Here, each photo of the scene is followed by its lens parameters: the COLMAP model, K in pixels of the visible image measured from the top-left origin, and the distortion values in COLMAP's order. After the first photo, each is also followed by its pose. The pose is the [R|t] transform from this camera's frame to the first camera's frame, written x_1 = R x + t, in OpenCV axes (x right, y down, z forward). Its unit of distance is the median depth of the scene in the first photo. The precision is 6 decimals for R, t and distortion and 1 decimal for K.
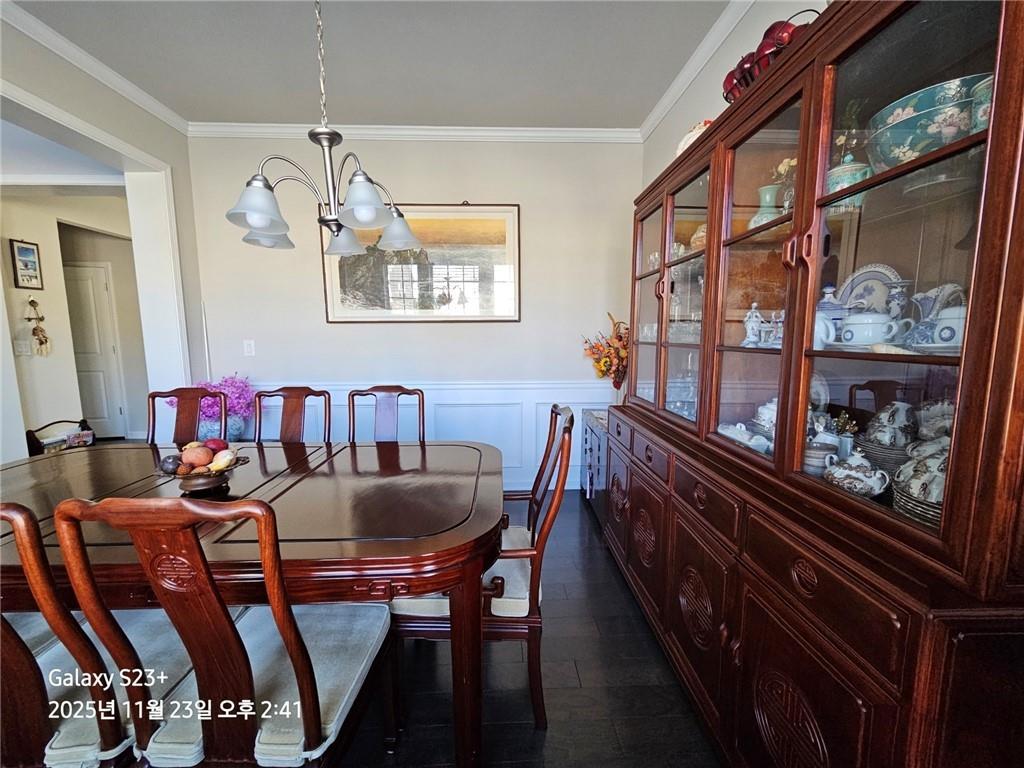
lens RADIAL K [[400.9, 0, 512.0], [0, 400.9, 384.0], [0, 0, 1]] dist [0.000198, -0.000015]
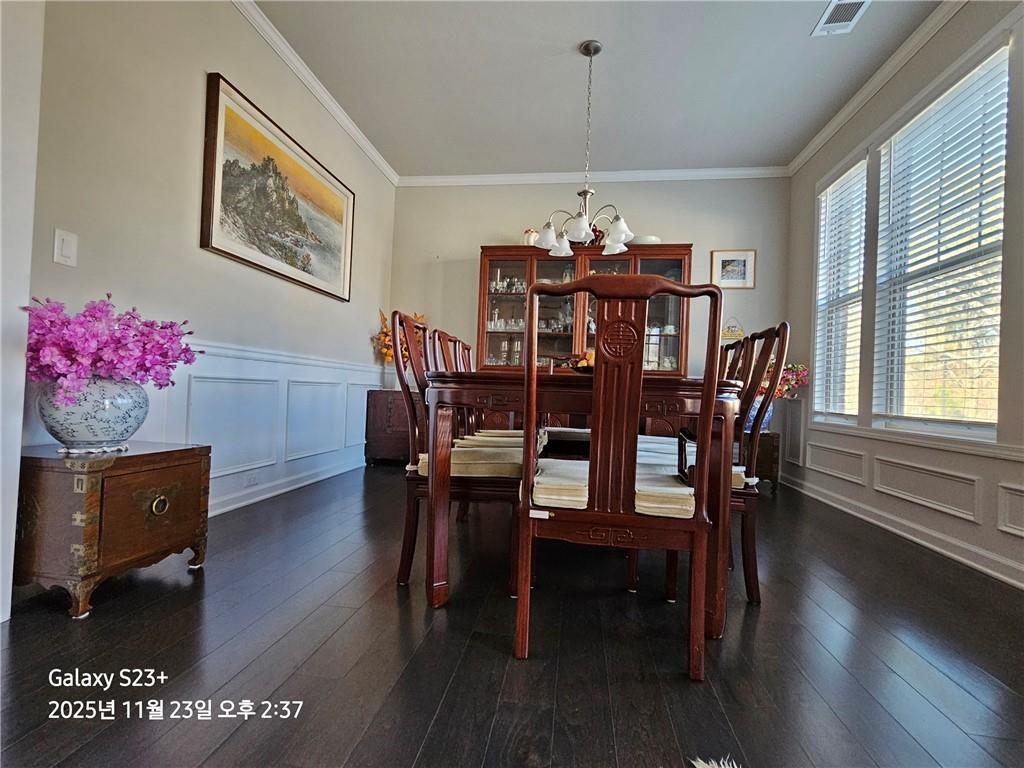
lens RADIAL K [[485.9, 0, 512.0], [0, 485.9, 384.0], [0, 0, 1]] dist [0.001602, -0.000110]
pose [[0.174358, 0.028914, 0.984258, -1.143679], [0.073338, 0.996411, -0.042263, 0.136294], [-0.981947, 0.079553, 0.171612, 0.402375]]
